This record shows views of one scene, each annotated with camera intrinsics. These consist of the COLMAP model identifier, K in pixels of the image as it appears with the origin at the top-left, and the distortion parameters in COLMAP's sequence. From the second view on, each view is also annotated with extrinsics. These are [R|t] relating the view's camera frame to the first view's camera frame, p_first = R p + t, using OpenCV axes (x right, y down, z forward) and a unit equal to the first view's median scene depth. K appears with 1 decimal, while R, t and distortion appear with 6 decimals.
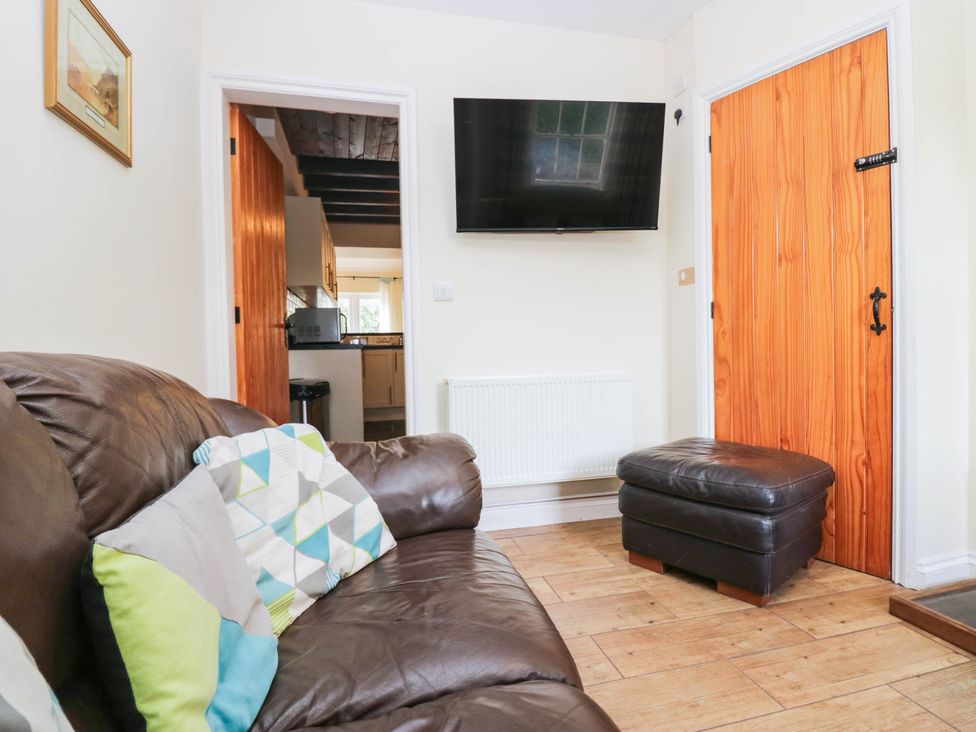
lens RADIAL K [[514.6, 0, 486.5], [0, 514.6, 352.0], [0, 0, 1]] dist [0.001293, -0.016837]
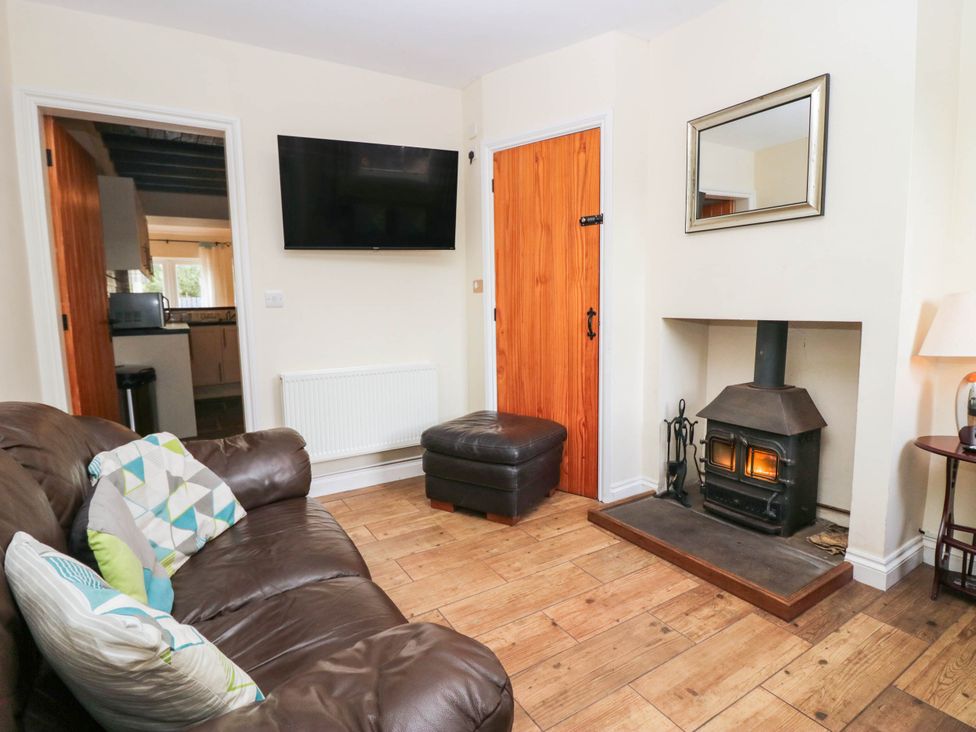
lens RADIAL K [[516.2, 0, 490.7], [0, 516.2, 357.1], [0, 0, 1]] dist [0.003010, -0.016707]
pose [[0.952304, -0.029989, 0.303673, 0.029638], [0.002068, 0.995771, 0.091850, -0.120333], [-0.305143, -0.086841, 0.948339, -0.335142]]
